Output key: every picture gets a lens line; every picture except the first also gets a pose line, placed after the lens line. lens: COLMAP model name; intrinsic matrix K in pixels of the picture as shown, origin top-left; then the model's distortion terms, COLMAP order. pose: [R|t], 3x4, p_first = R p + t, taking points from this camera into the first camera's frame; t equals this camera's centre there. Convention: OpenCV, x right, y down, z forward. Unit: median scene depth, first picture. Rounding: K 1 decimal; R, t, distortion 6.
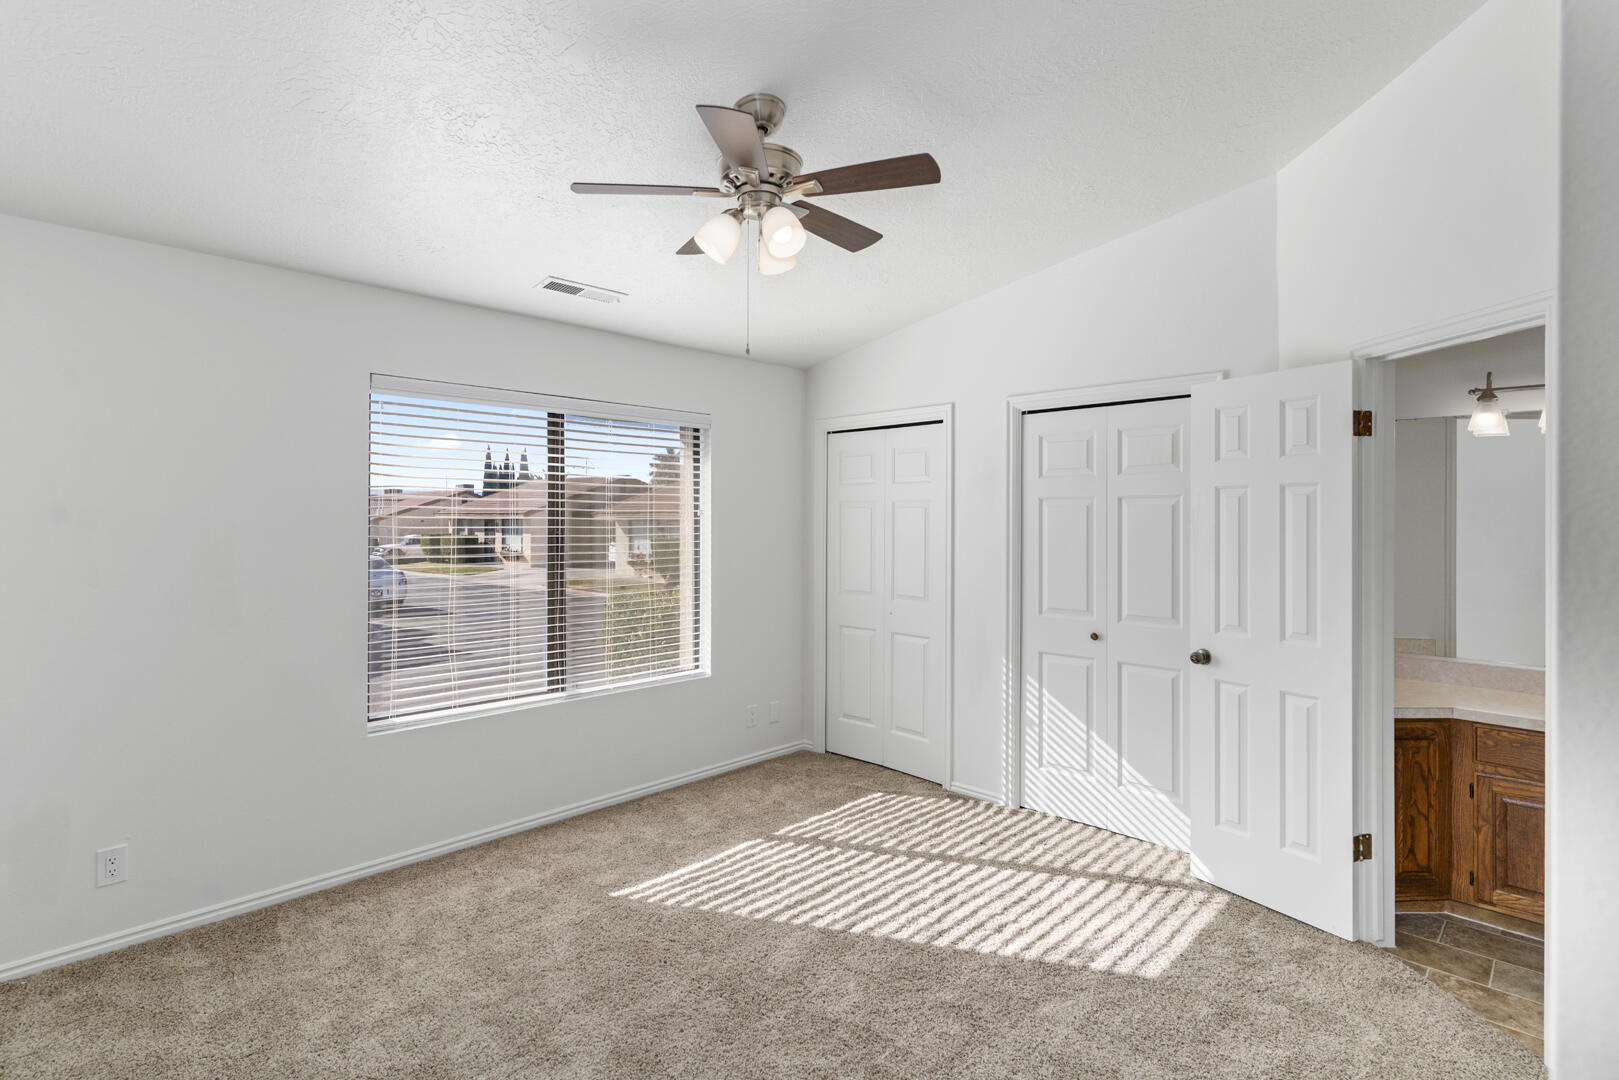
lens RADIAL K [[783.4, 0, 793.3], [0, 783.4, 519.4], [0, 0, 1]] dist [0.001462, -0.000419]
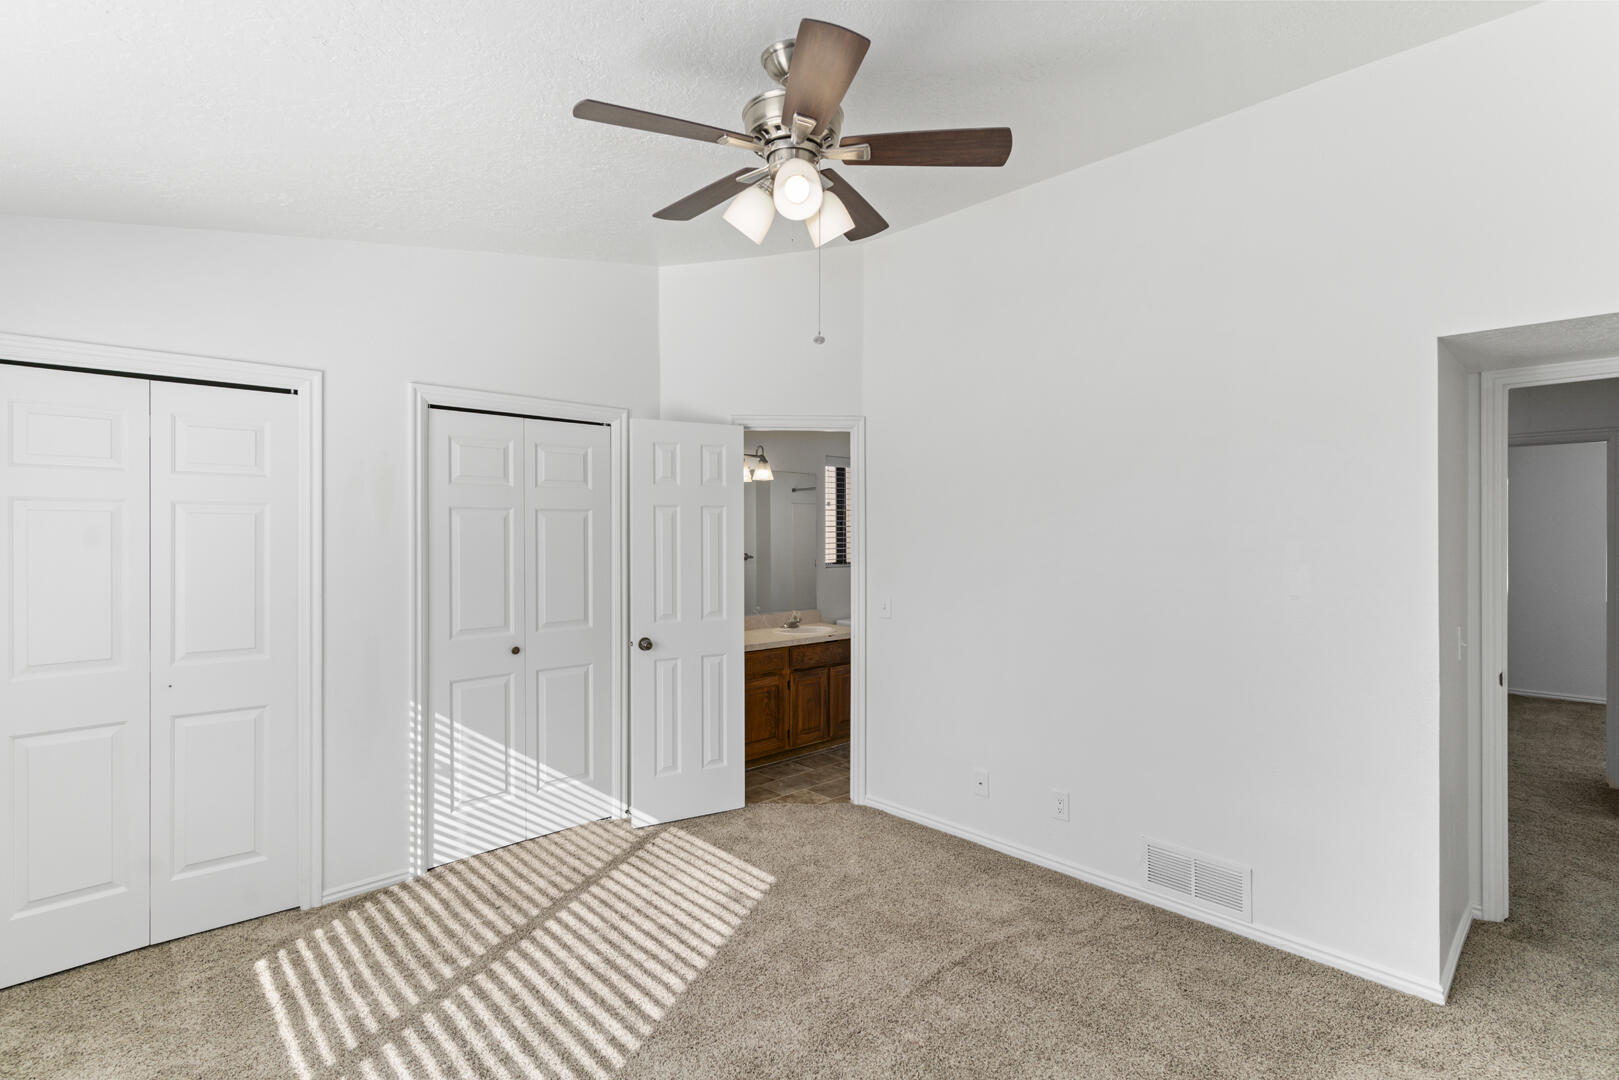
lens RADIAL K [[762.0, 0, 803.0], [0, 762.0, 535.8], [0, 0, 1]] dist [-0.000753, -0.000130]
pose [[0.032585, -0.004792, 0.999457, -0.550109], [-0.000579, 0.999988, 0.004814, 0.000577], [-0.999469, -0.000736, 0.032582, 0.601440]]
